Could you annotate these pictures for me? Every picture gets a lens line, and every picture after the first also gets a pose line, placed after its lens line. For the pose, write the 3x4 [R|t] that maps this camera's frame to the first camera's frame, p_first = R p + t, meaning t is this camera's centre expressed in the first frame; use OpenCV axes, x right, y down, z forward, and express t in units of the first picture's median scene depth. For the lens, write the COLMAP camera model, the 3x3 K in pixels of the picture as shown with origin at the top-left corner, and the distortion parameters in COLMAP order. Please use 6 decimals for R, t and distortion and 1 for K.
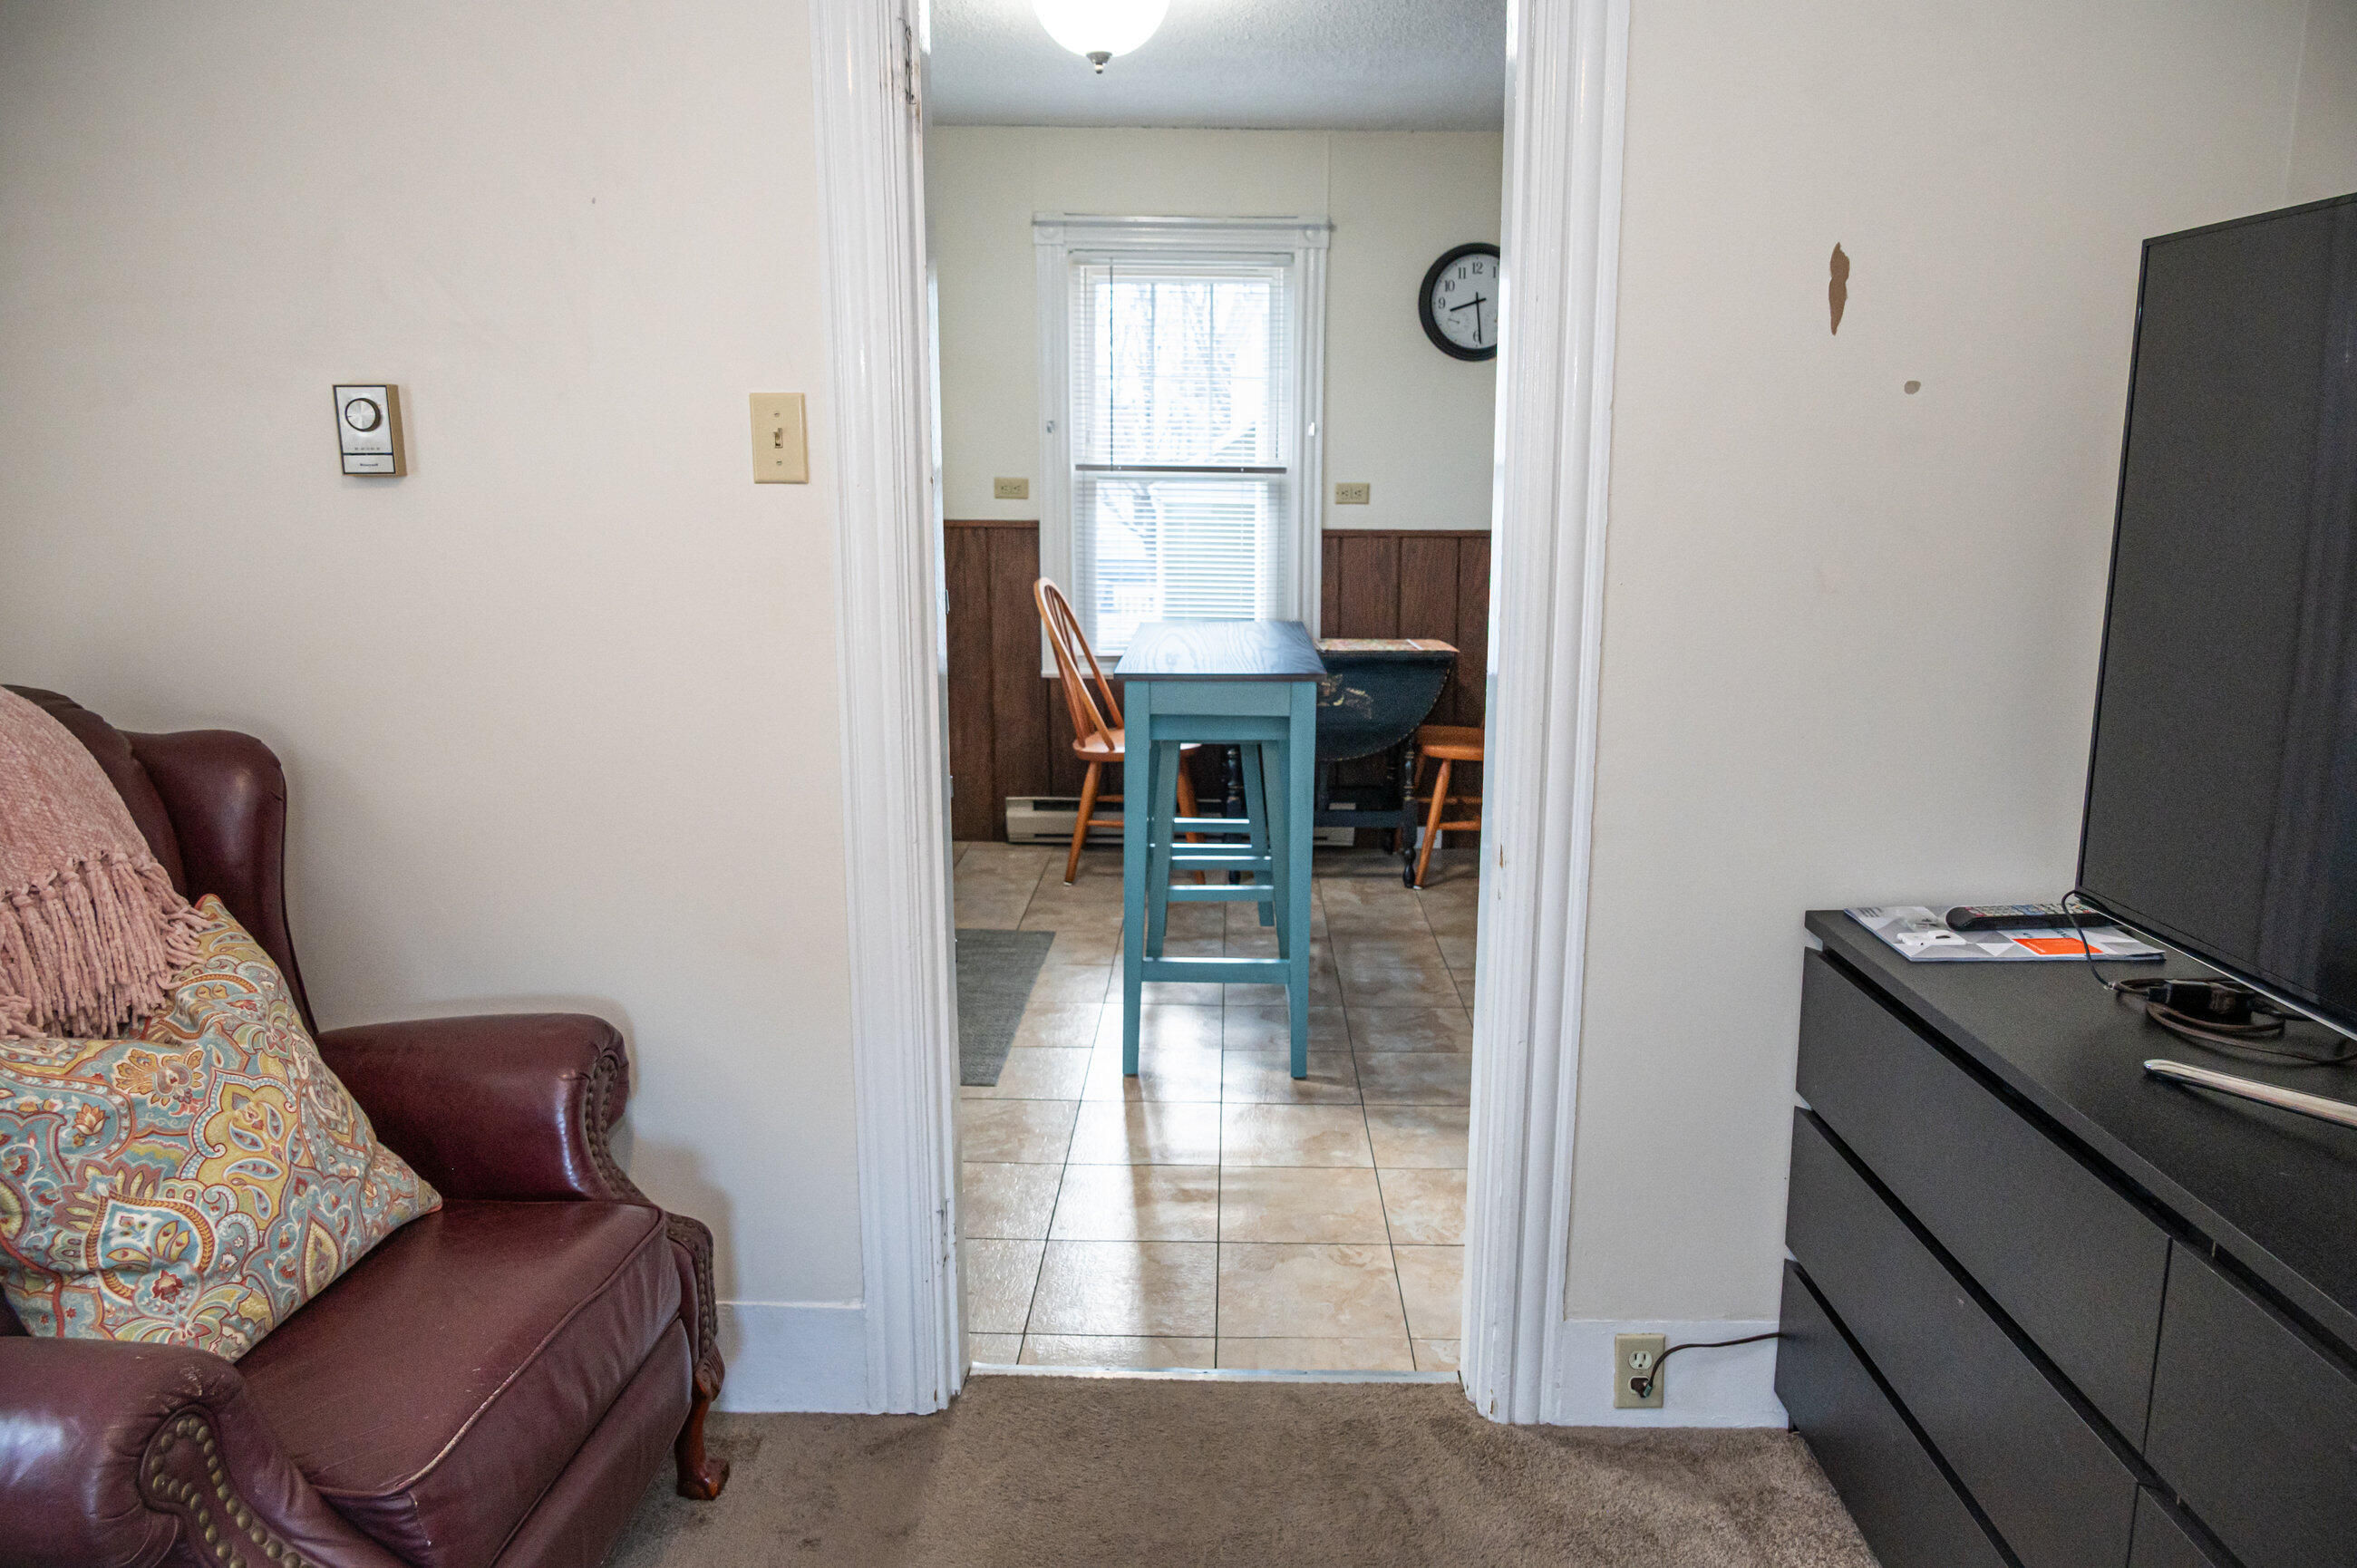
lens RADIAL K [[1543.8, 0, 1178.5], [0, 1543.8, 784.0], [0, 0, 1]] dist [-0.001437, -0.004401]
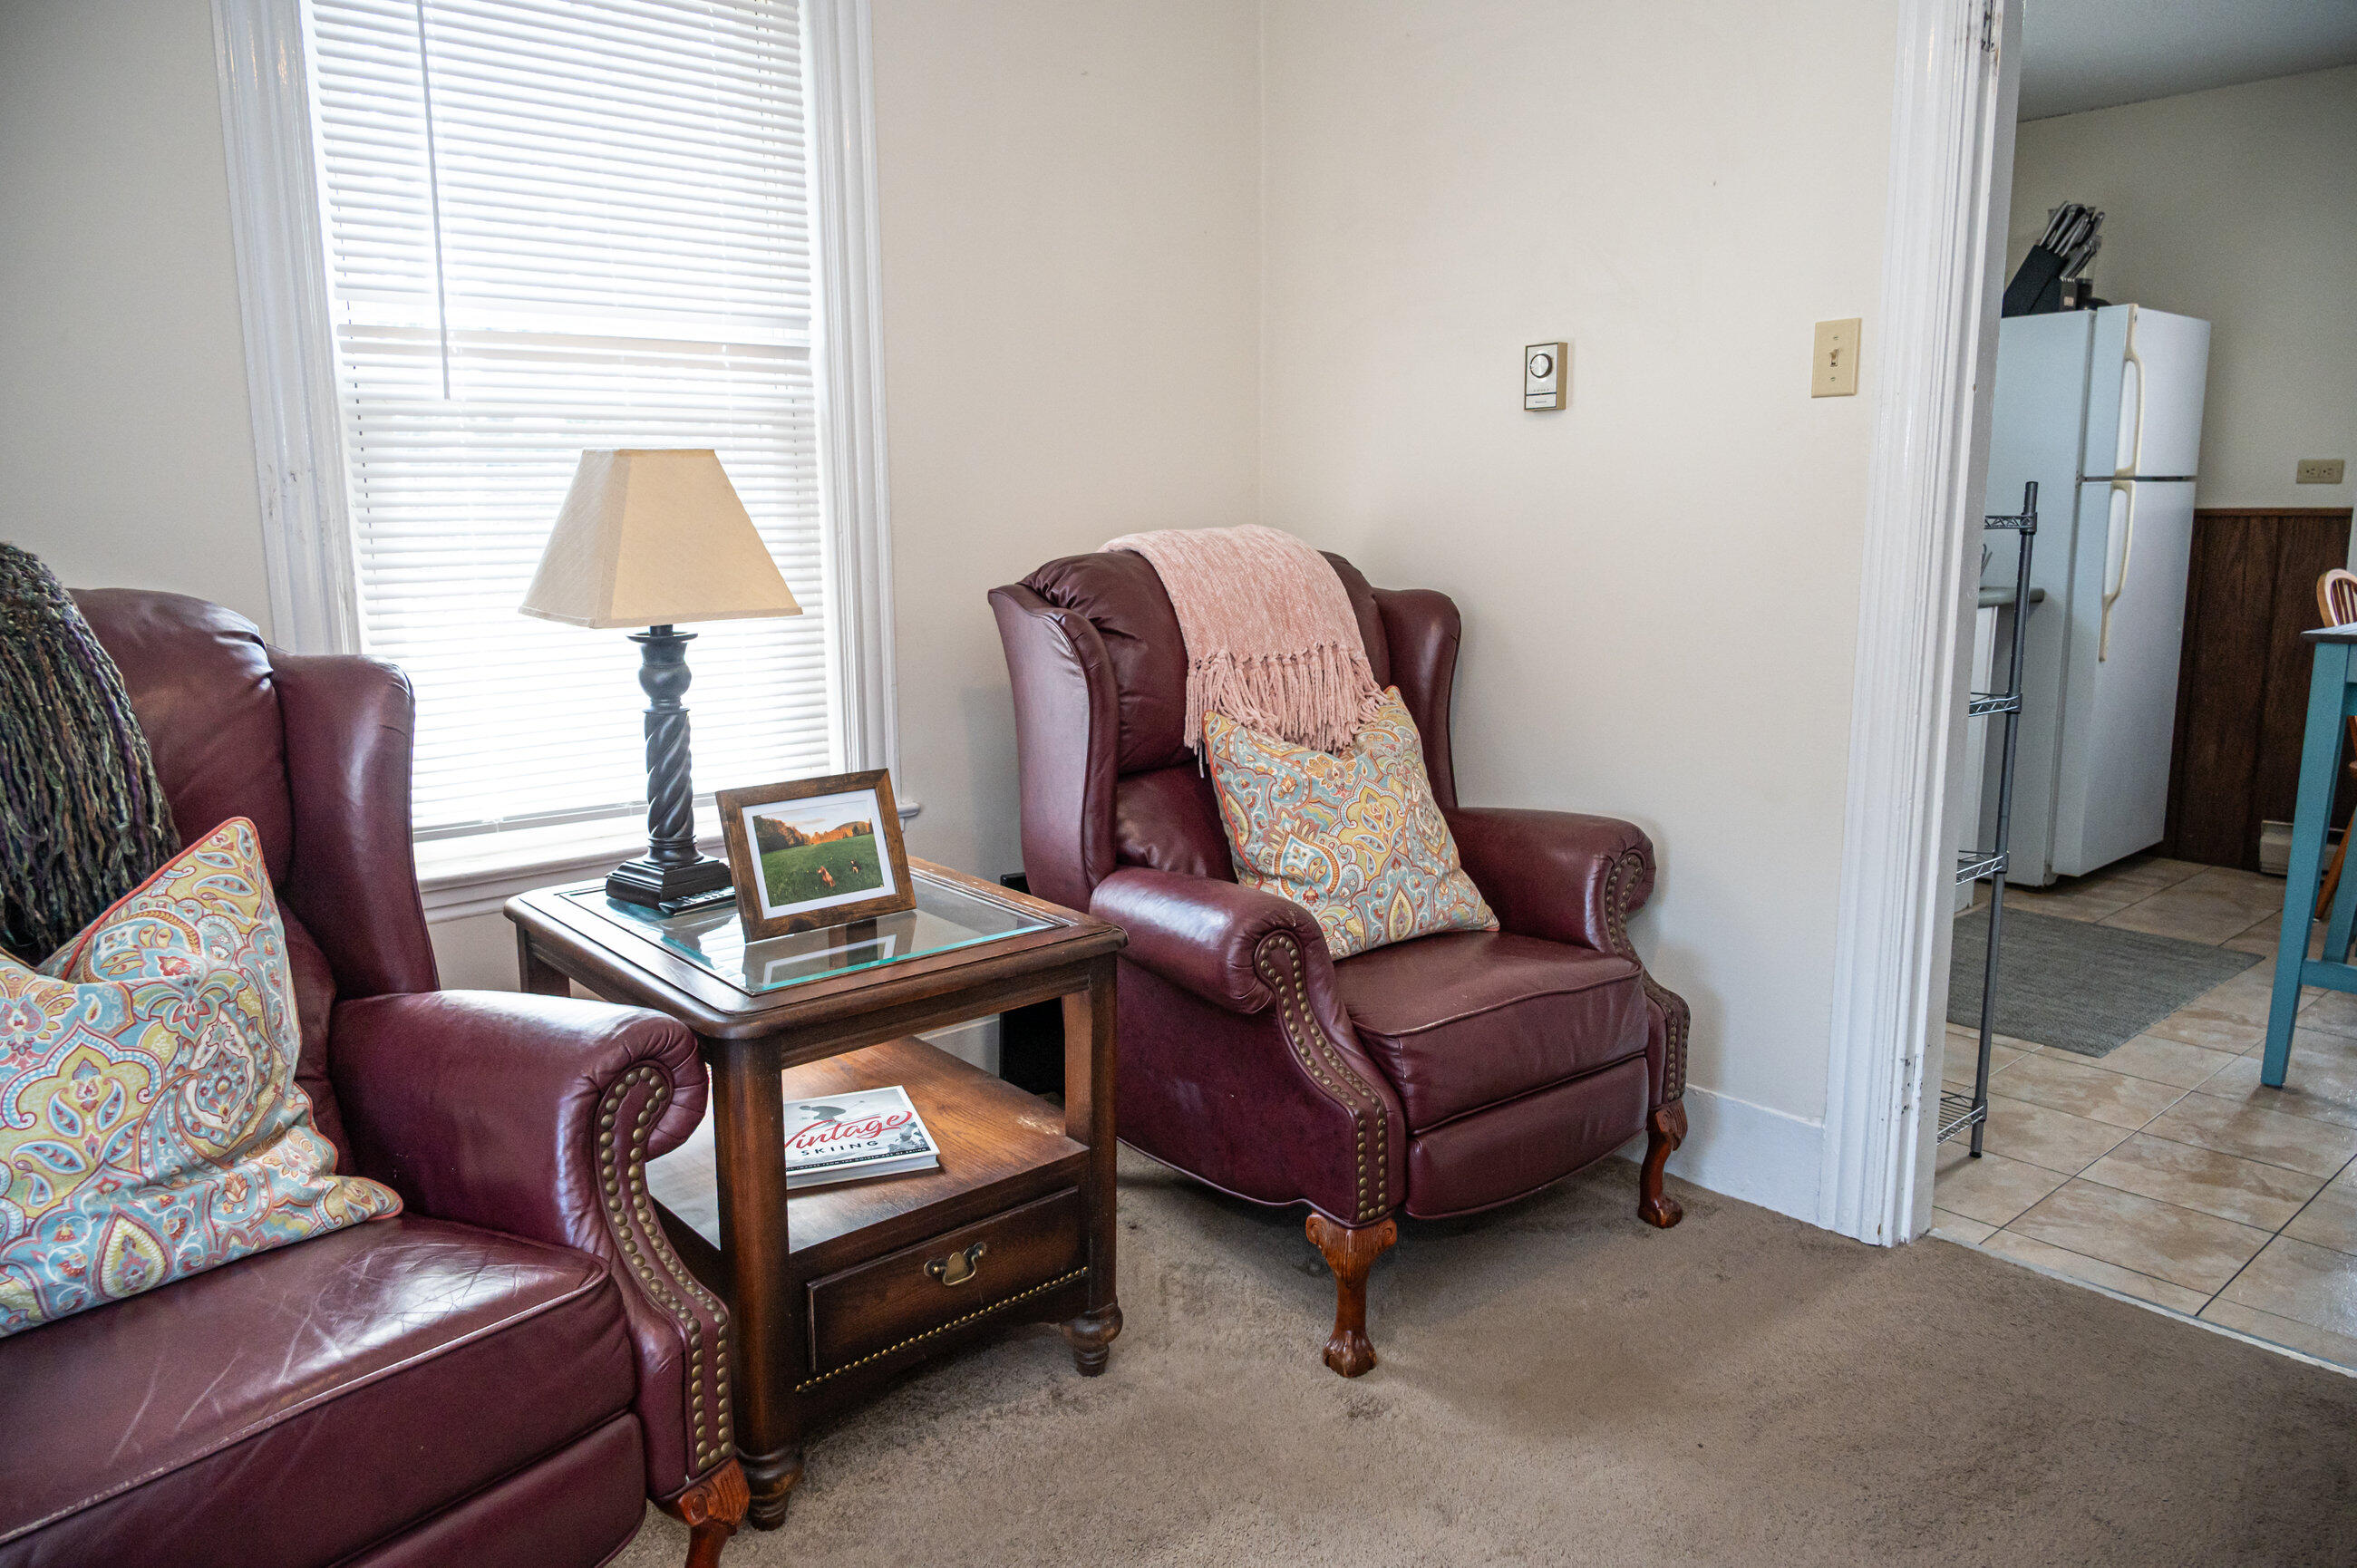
lens RADIAL K [[1543.8, 0, 1178.5], [0, 1543.8, 784.0], [0, 0, 1]] dist [-0.001437, -0.004401]
pose [[0.673433, 0.115958, -0.730097, 0.311558], [-0.141150, 0.989620, 0.026983, 0.143028], [0.725648, 0.084882, 0.682810, -0.155506]]
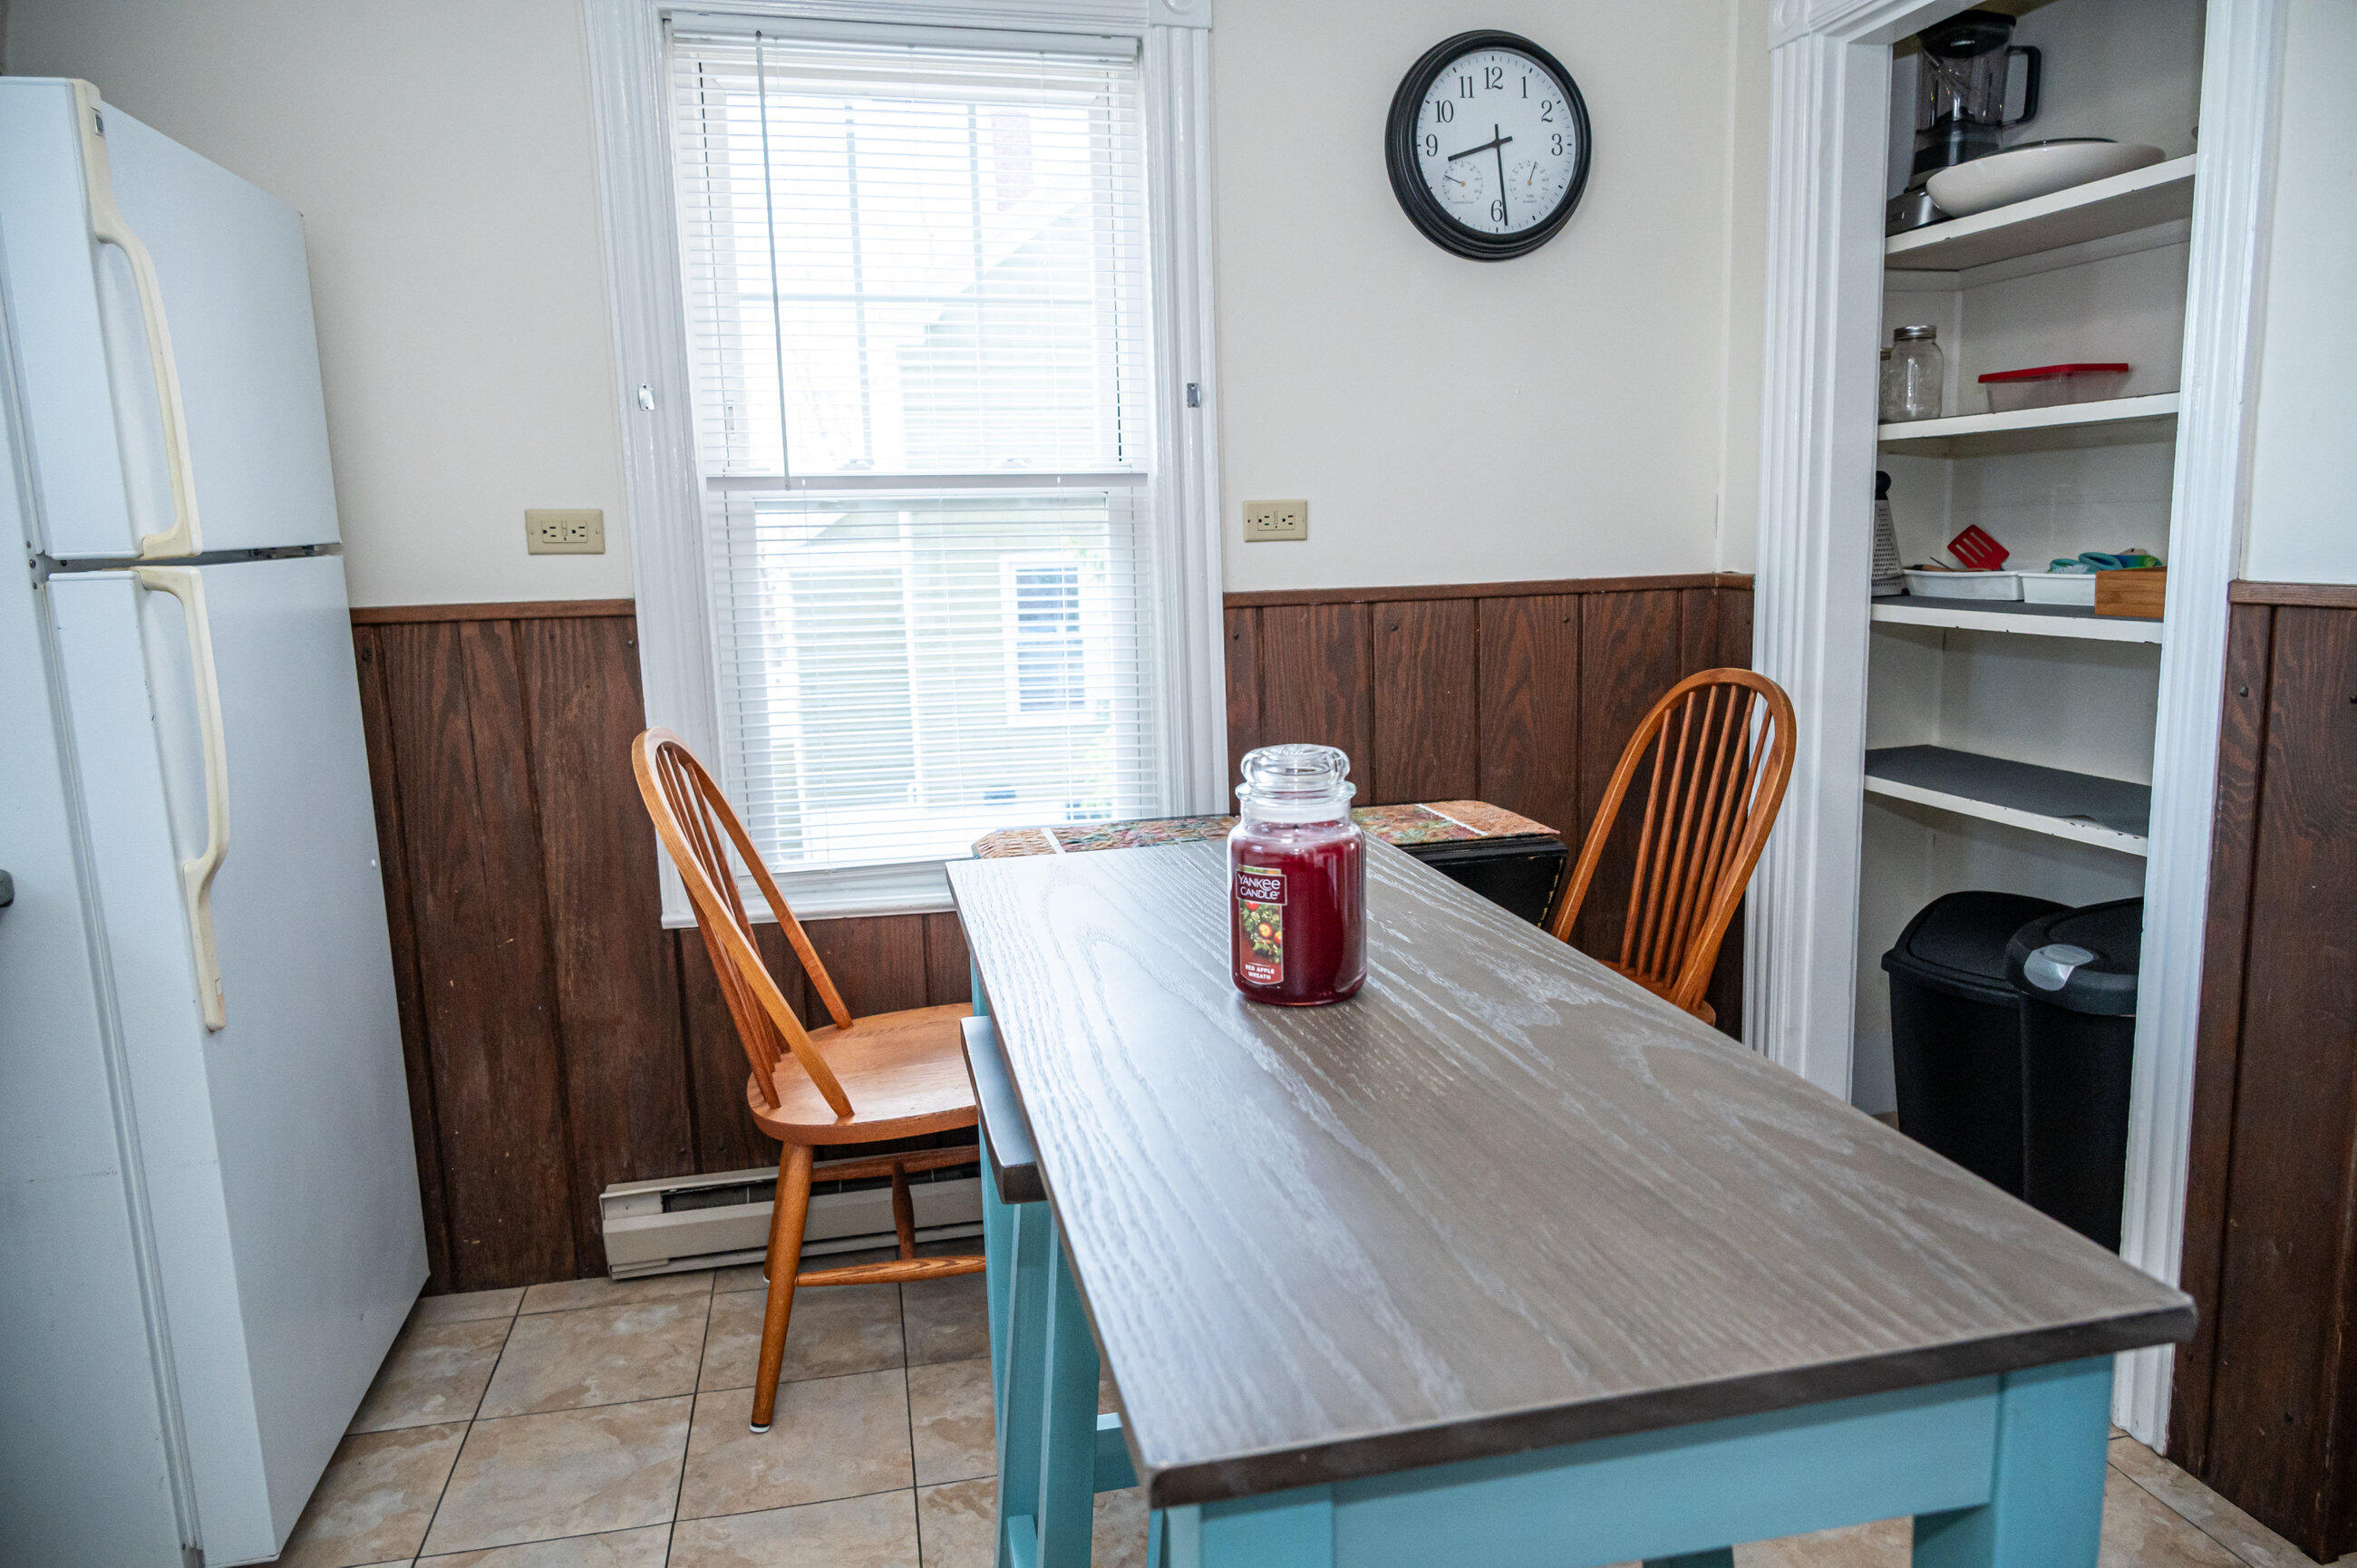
lens RADIAL K [[1543.8, 0, 1178.5], [0, 1543.8, 784.0], [0, 0, 1]] dist [-0.001437, -0.004401]
pose [[0.969217, -0.069701, 0.236137, -0.121124], [0.080530, 0.996083, -0.036514, -0.230277], [-0.232667, 0.054406, 0.971034, 1.389880]]
